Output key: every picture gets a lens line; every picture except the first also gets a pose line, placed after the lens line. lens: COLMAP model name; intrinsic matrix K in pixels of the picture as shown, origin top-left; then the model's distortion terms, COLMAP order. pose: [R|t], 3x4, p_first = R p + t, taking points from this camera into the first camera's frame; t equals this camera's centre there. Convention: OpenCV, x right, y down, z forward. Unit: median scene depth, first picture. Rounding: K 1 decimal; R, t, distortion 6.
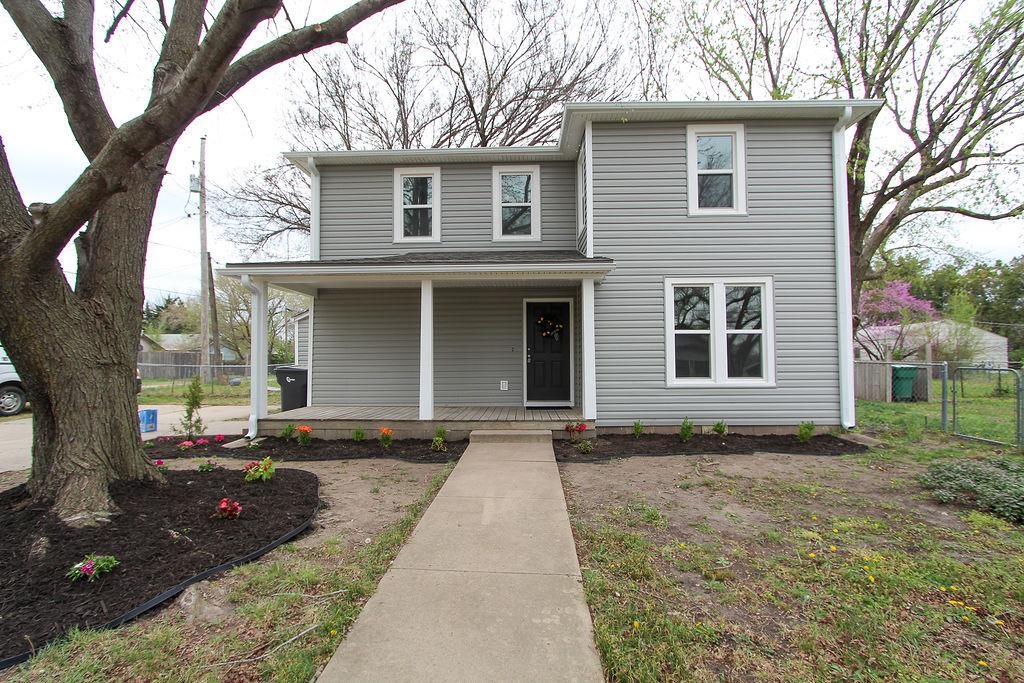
lens RADIAL K [[473.6, 0, 509.6], [0, 473.6, 347.2], [0, 0, 1]] dist [-0.014298, 0.001856]
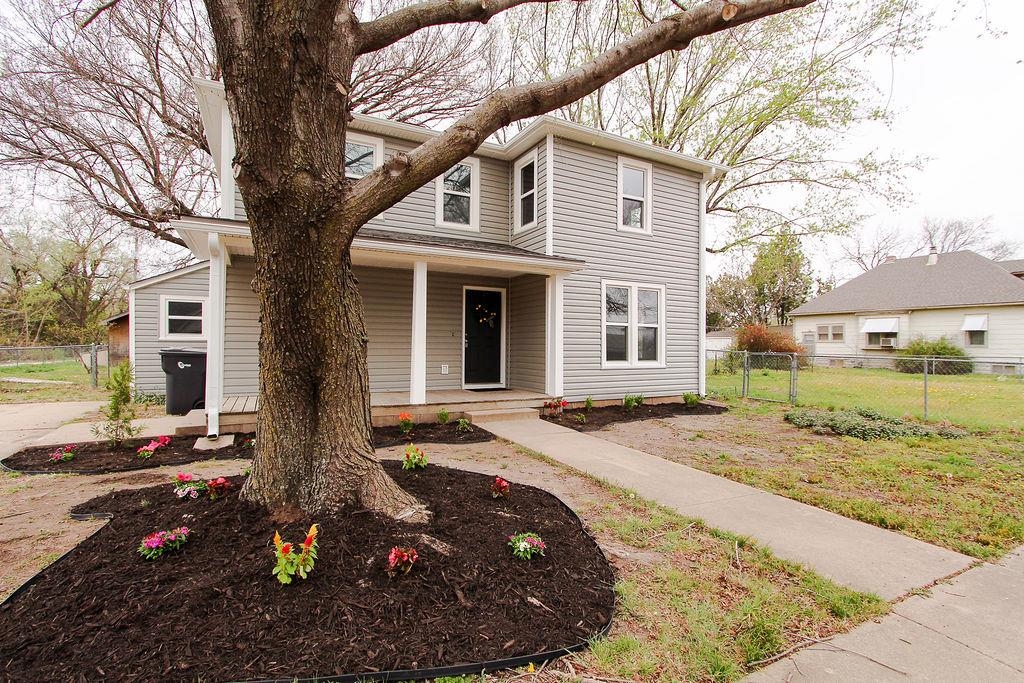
lens RADIAL K [[473.6, 0, 509.6], [0, 473.6, 347.2], [0, 0, 1]] dist [-0.014298, 0.001856]
pose [[0.873085, 0.011964, 0.487422, -0.470475], [-0.025811, 0.999431, 0.021702, 0.008439], [-0.486885, -0.031529, 0.872897, 0.047143]]
